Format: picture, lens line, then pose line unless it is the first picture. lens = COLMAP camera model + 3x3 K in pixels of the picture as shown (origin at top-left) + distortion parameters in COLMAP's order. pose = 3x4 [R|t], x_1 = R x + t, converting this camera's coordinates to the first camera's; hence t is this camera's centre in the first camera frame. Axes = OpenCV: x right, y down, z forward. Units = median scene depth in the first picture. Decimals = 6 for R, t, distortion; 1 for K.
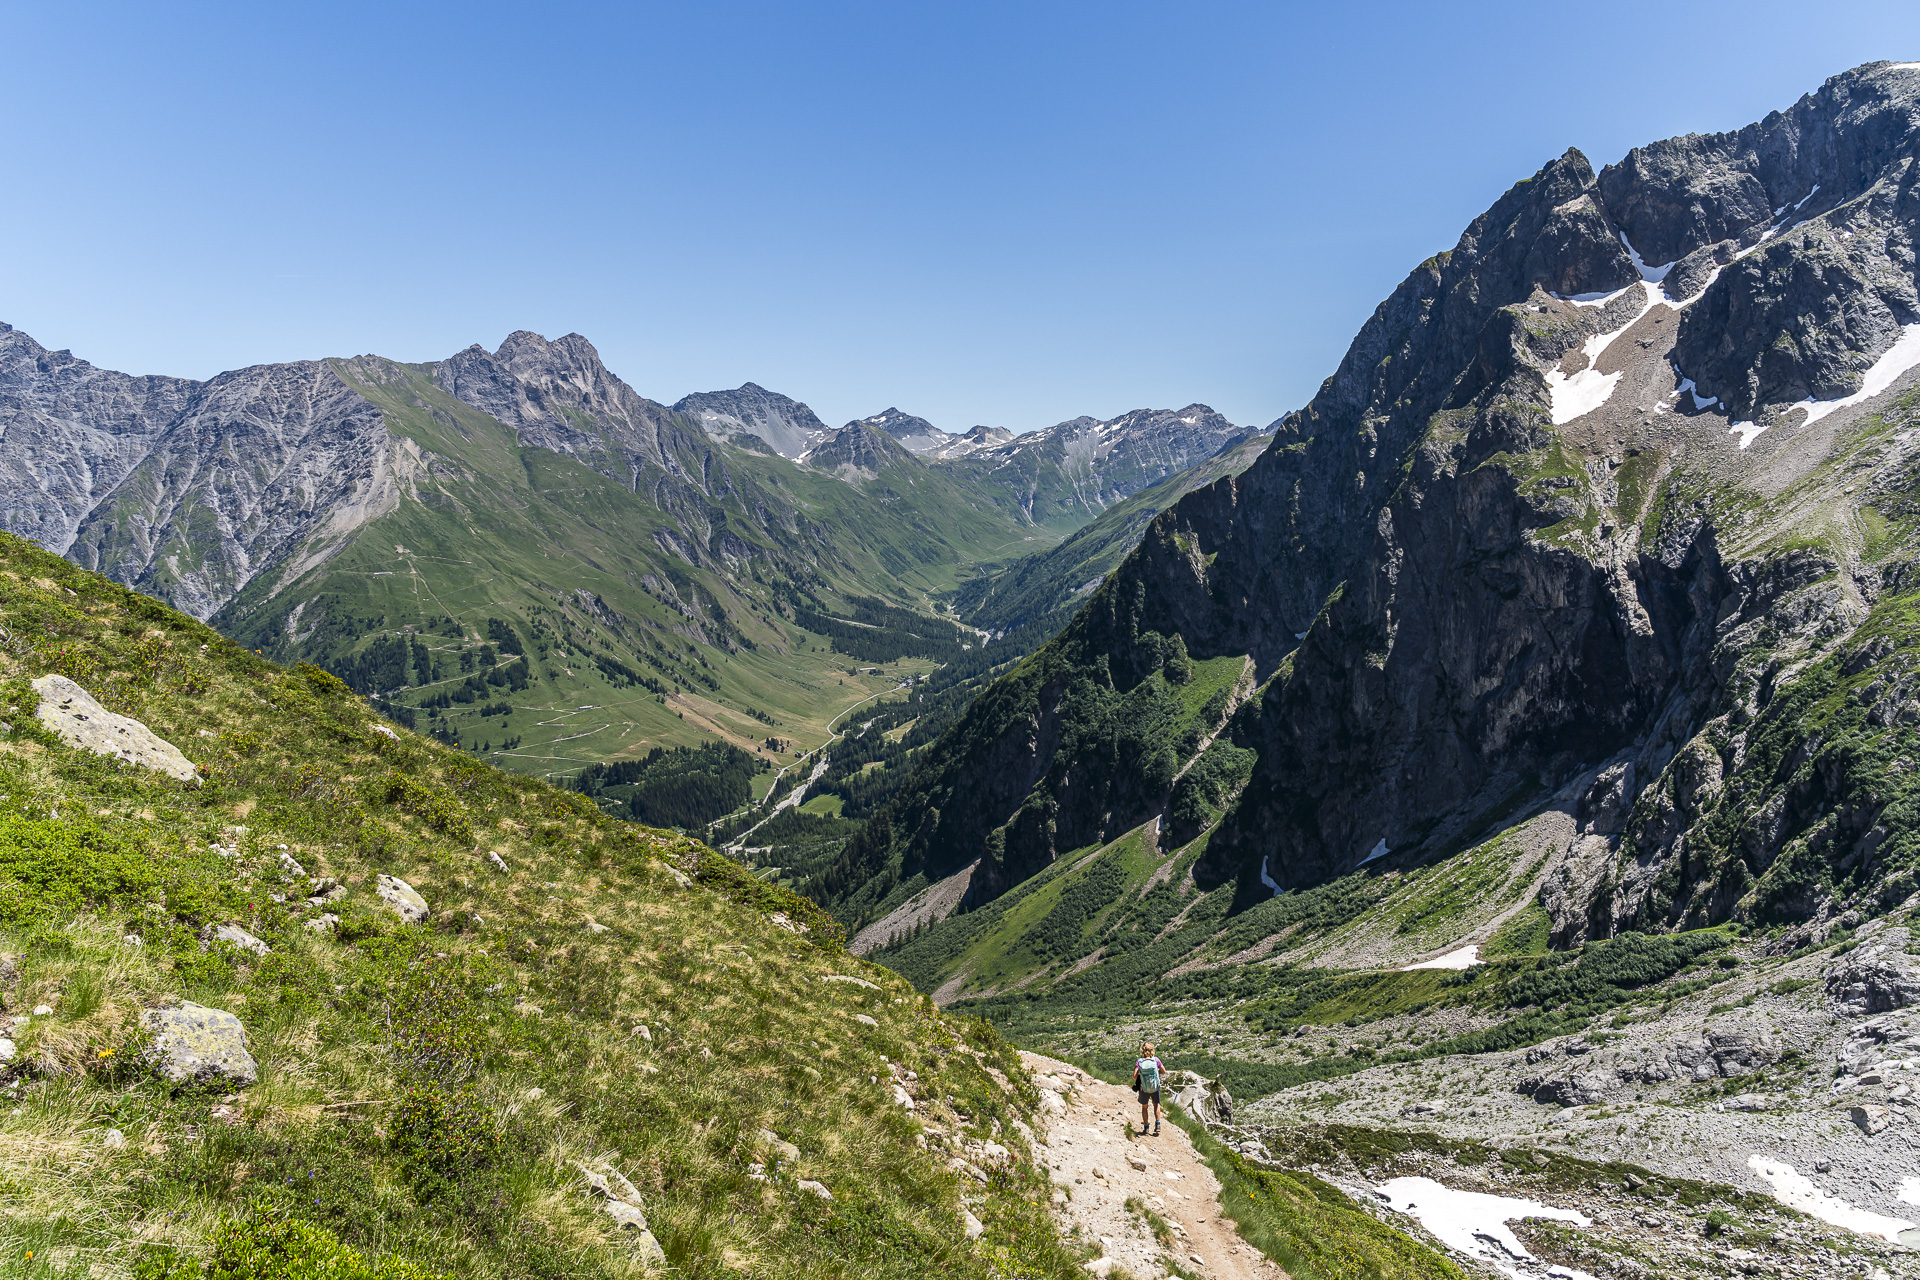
lens RADIAL K [[1287.3, 0, 963.3], [0, 1287.3, 650.7], [0, 0, 1]] dist [-0.017885, 0.010248]
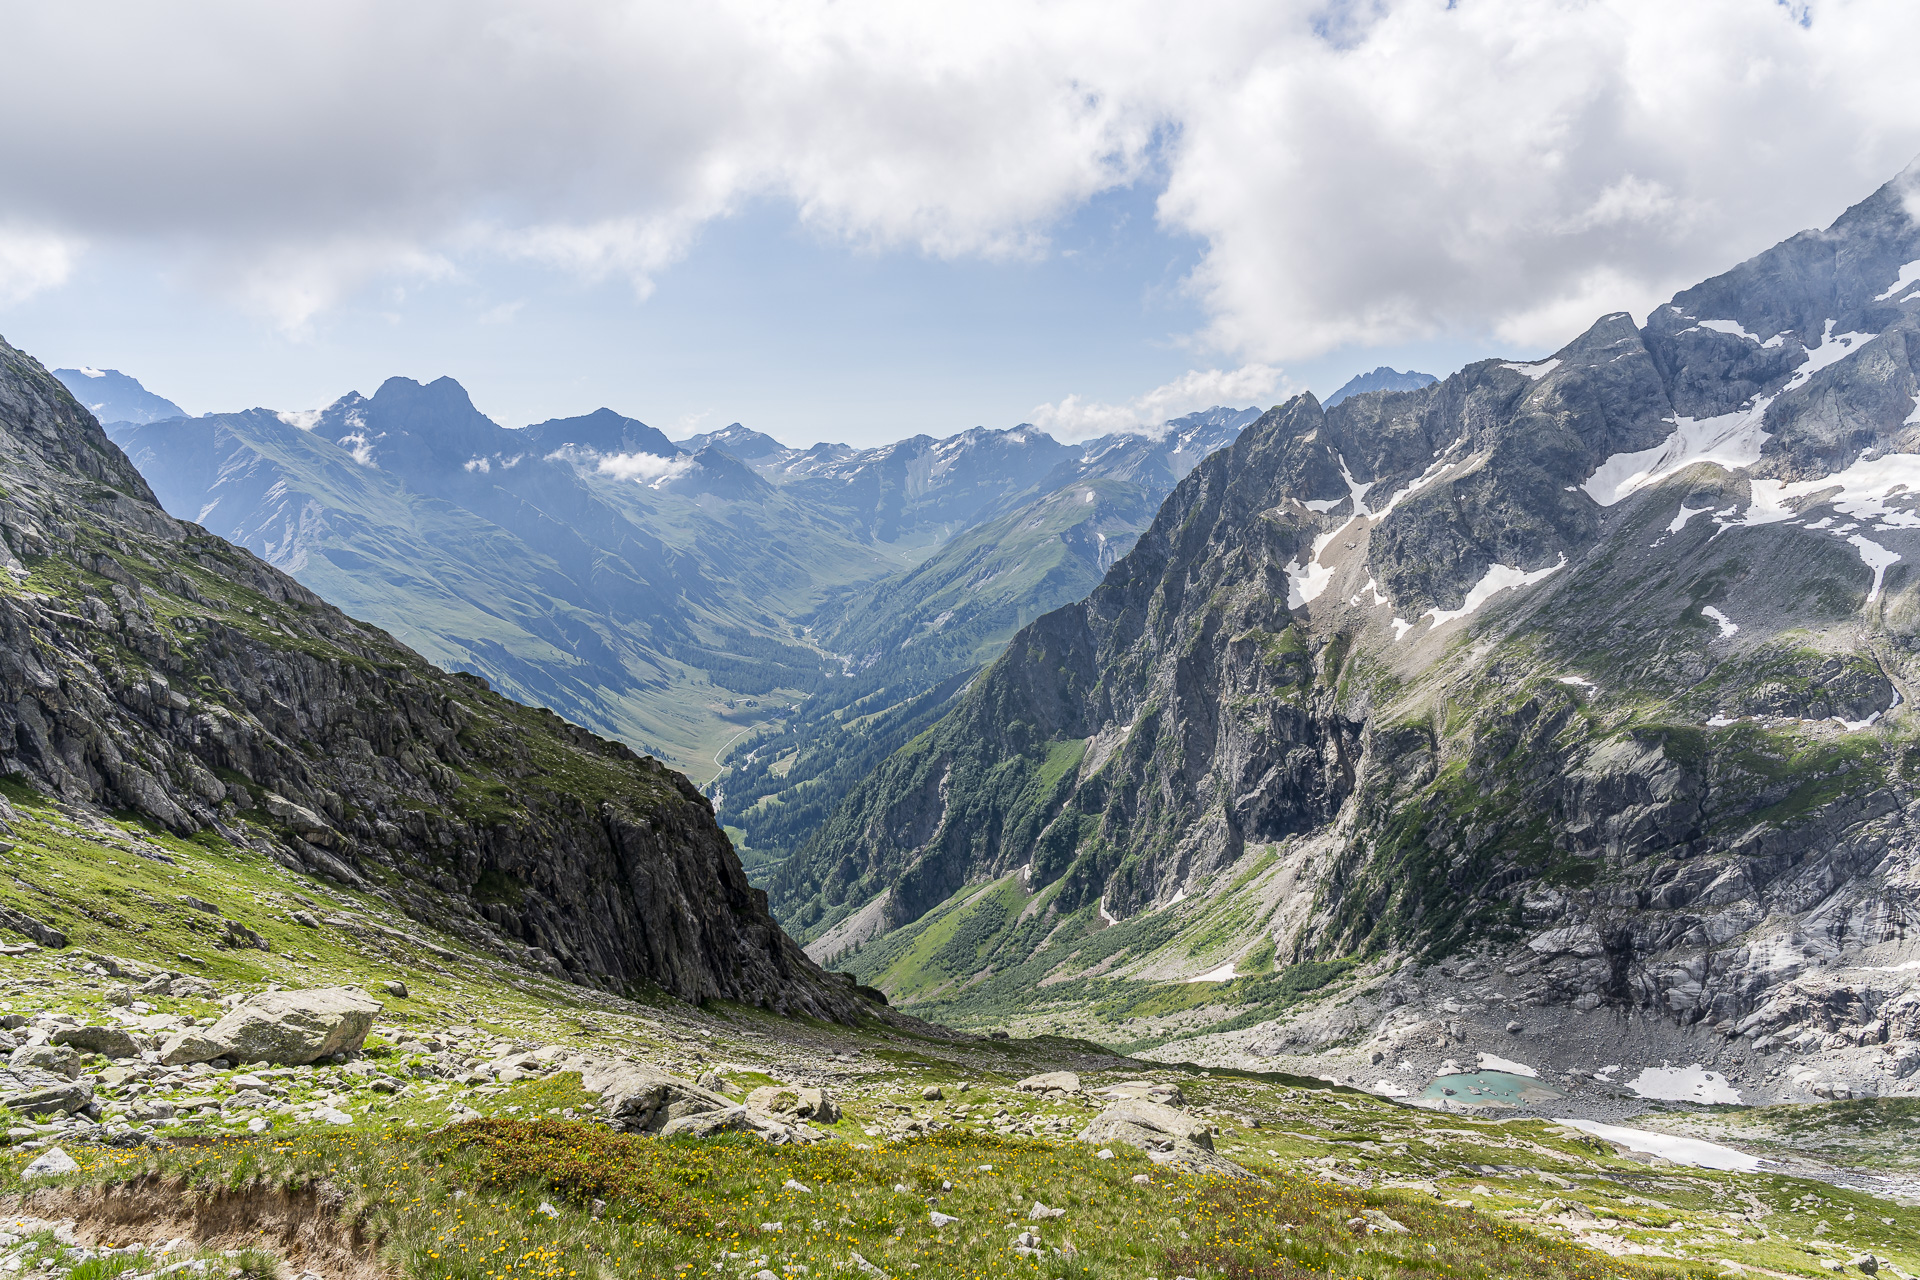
lens RADIAL K [[1287.3, 0, 957.7], [0, 1287.3, 646.3], [0, 0, 1]] dist [-0.017885, 0.010248]
pose [[0.991679, -0.014622, 0.127900, -0.094440], [0.013373, 0.999854, 0.010615, -0.120913], [-0.128037, -0.008816, 0.991730, -0.354420]]
